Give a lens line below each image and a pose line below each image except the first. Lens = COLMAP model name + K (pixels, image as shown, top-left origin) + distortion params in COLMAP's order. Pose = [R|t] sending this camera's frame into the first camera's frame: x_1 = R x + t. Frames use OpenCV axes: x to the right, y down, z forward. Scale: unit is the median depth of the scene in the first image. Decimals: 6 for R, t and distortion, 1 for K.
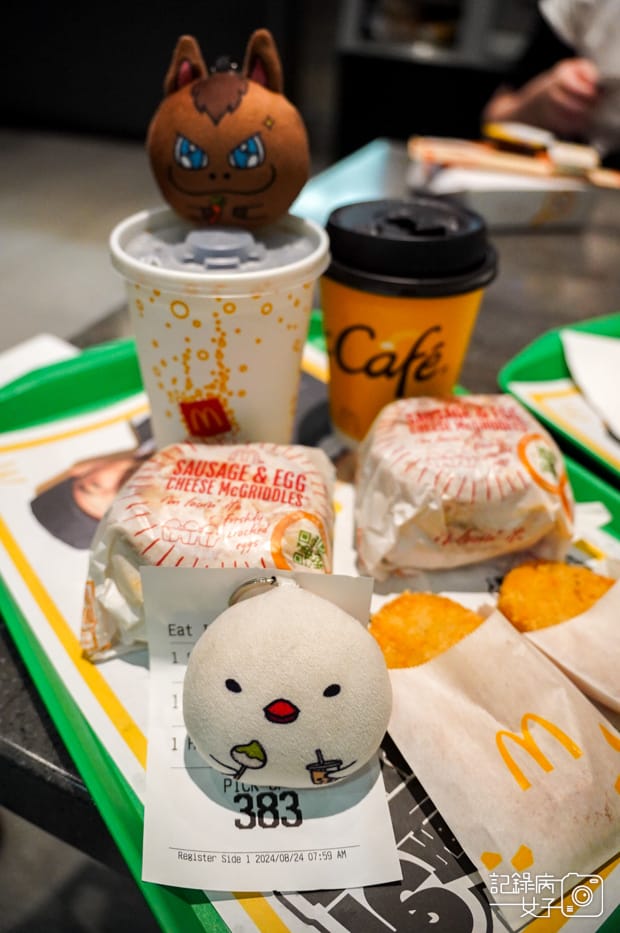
lens RADIAL K [[680.7, 0, 310.0], [0, 680.7, 466.5], [0, 0, 1]] dist [-0.153790, 0.001282]
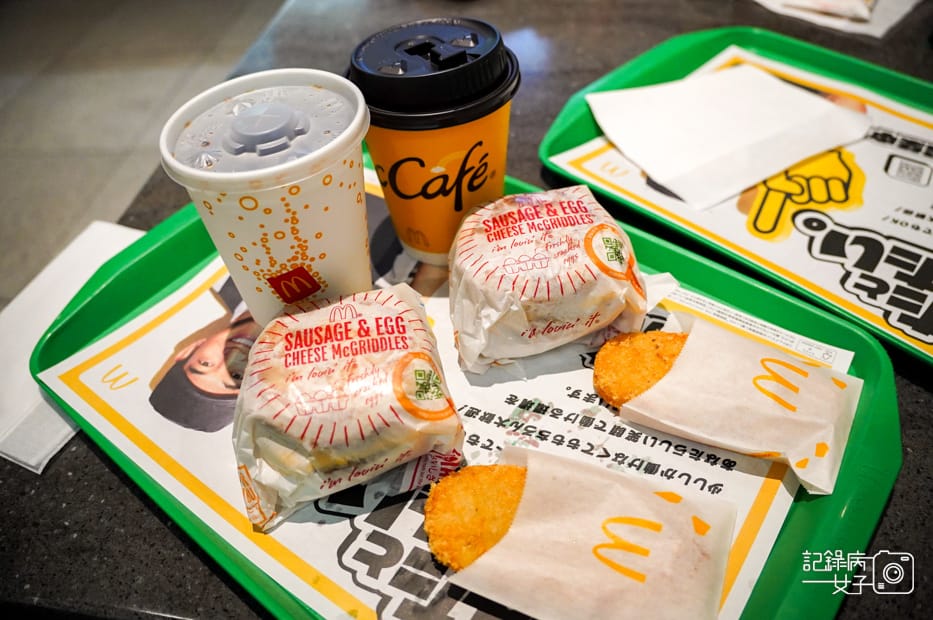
lens RADIAL K [[680.7, 0, 466.5], [0, 680.7, 310.0], [0, 0, 1]] dist [-0.153790, 0.001282]
pose [[0.954722, -0.272656, 0.119017, -0.036342], [0.254810, 0.955921, 0.145902, -0.134407], [-0.153552, -0.108969, 0.982114, -0.098922]]
